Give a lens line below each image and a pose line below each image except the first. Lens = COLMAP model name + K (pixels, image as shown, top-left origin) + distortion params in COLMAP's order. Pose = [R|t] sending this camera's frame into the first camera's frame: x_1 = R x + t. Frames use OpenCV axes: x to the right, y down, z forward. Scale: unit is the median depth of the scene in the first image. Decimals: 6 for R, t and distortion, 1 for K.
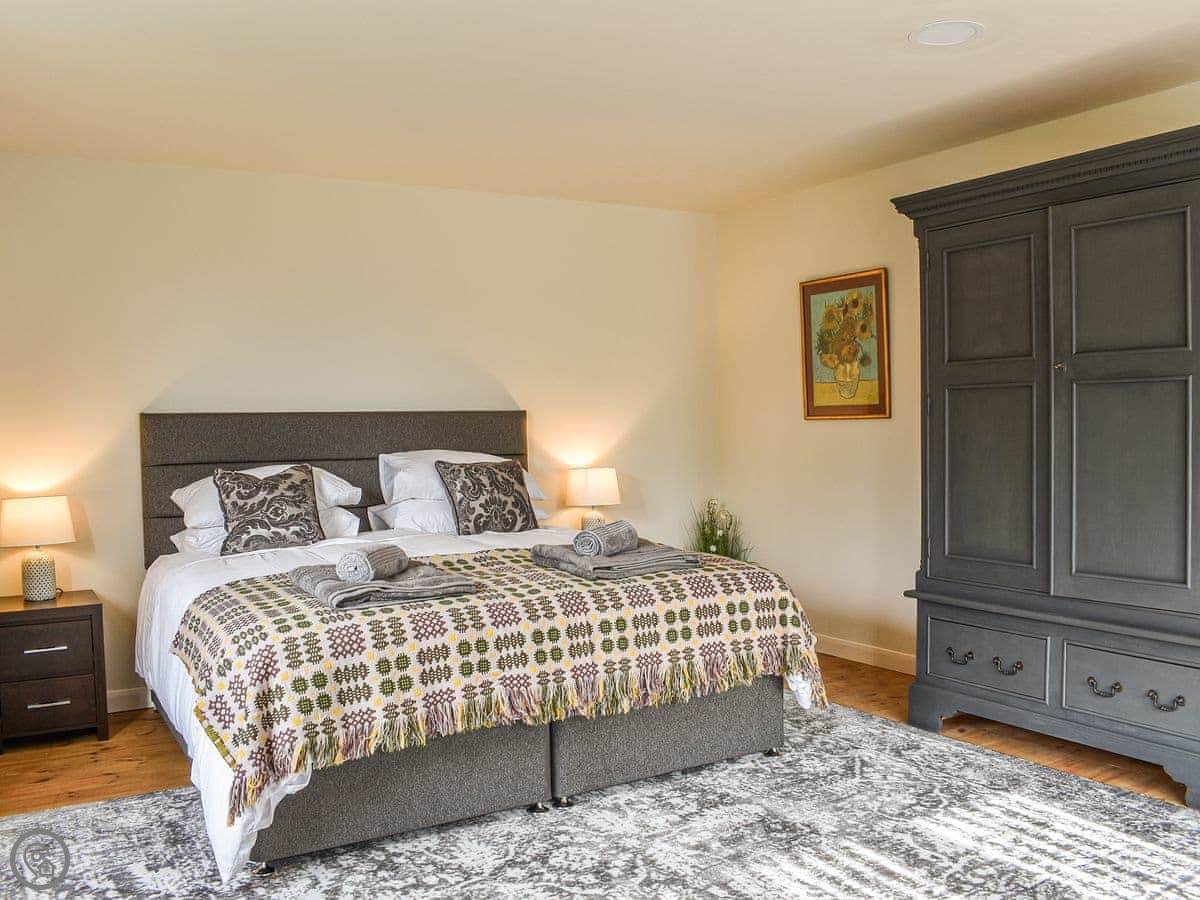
lens RADIAL K [[1067.6, 0, 598.1], [0, 1067.6, 419.0], [0, 0, 1]] dist [-0.089961, 0.009506]
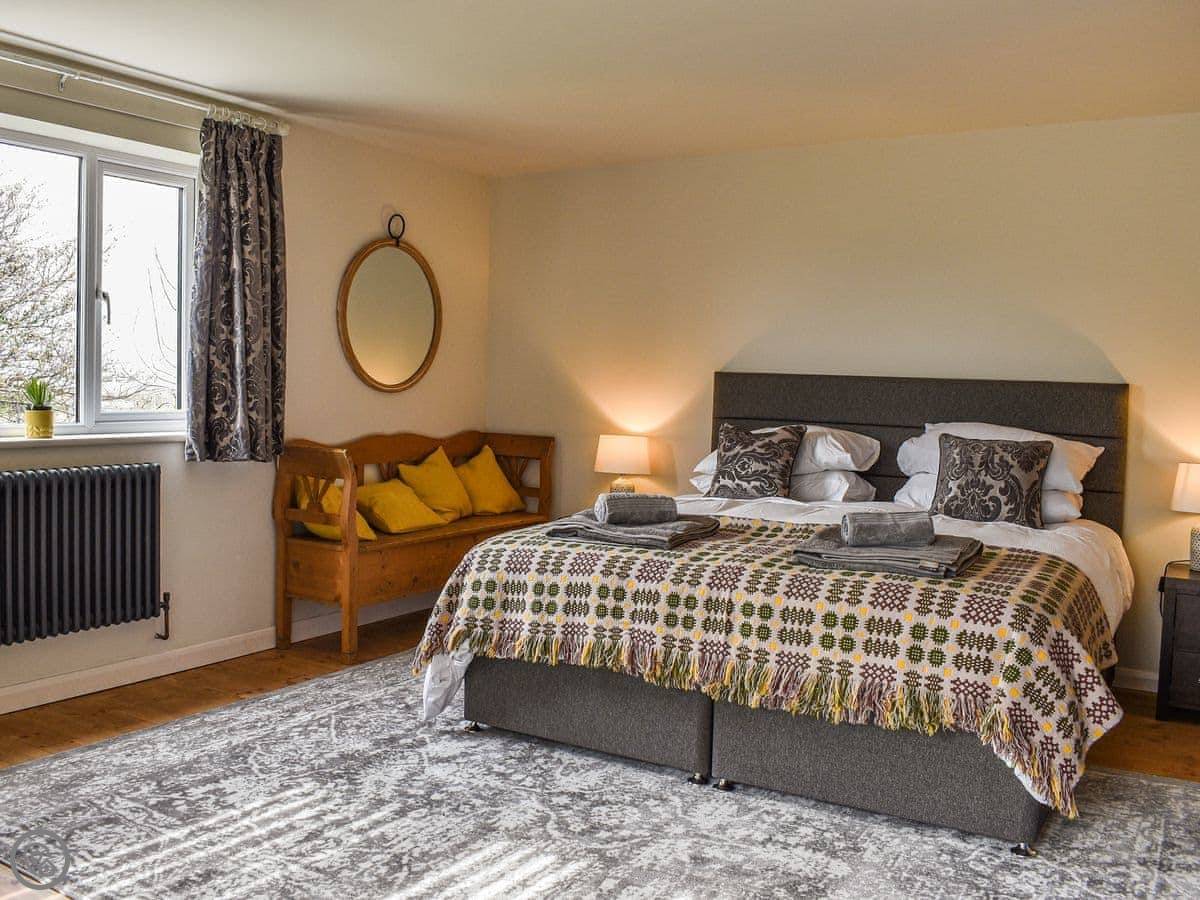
lens RADIAL K [[1144.0, 0, 598.8], [0, 1144.0, 385.2], [0, 0, 1]] dist [-0.079354, 0.020667]
pose [[0.444114, 0.033875, -0.895329, 0.856740], [-0.035083, 0.999176, 0.020401, -0.016330], [0.895283, 0.022351, 0.444937, 0.450600]]
